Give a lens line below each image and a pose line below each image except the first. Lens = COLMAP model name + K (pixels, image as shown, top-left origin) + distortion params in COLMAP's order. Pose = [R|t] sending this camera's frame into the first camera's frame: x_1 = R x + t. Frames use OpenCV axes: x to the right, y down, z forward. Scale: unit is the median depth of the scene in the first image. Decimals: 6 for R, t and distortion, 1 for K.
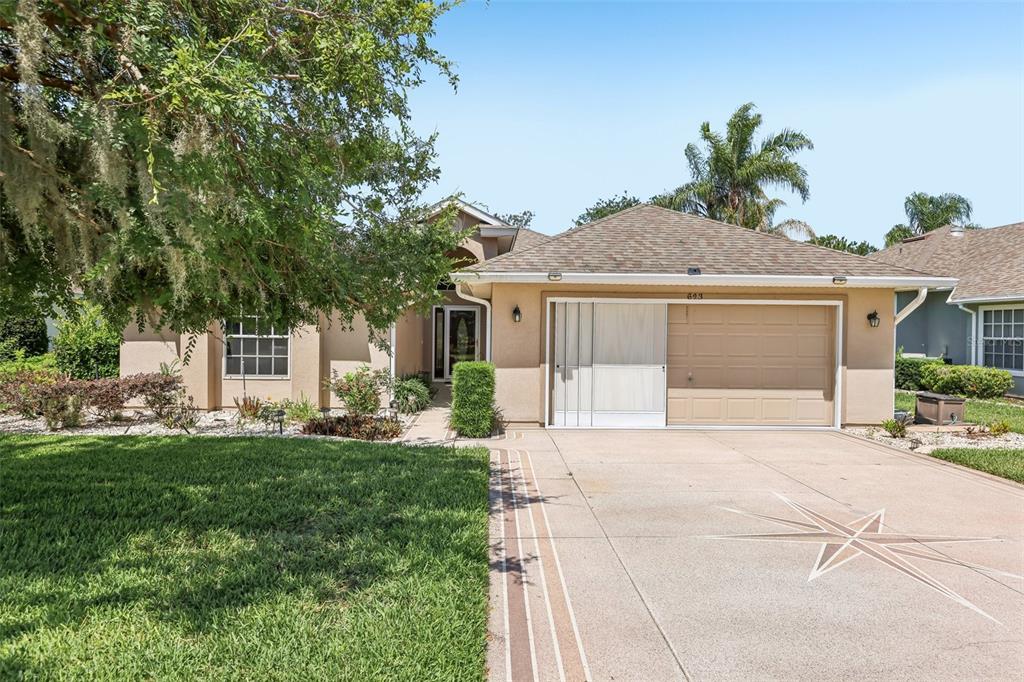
lens RADIAL K [[596.0, 0, 517.3], [0, 596.0, 334.8], [0, 0, 1]] dist [0.016763, -0.001387]
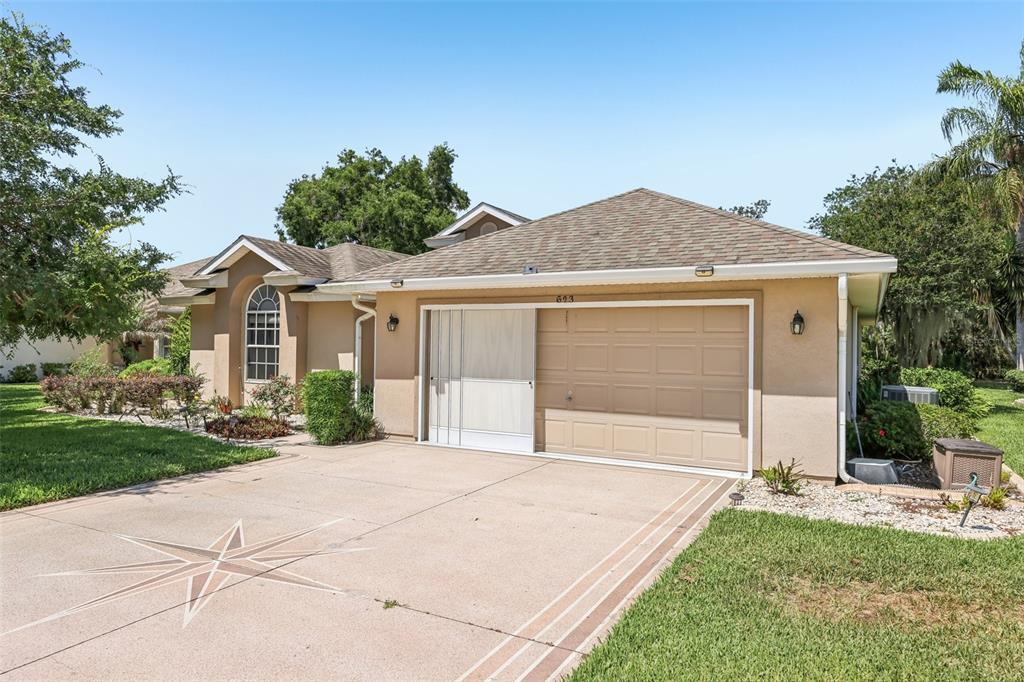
lens RADIAL K [[659.2, 0, 507.3], [0, 659.2, 343.4], [0, 0, 1]] dist [0.013271, 0.002841]
pose [[0.860316, 0.001295, -0.509759, 0.697336], [-0.006902, 0.999935, -0.009109, 0.006145], [0.509714, 0.011355, 0.860269, 0.168620]]
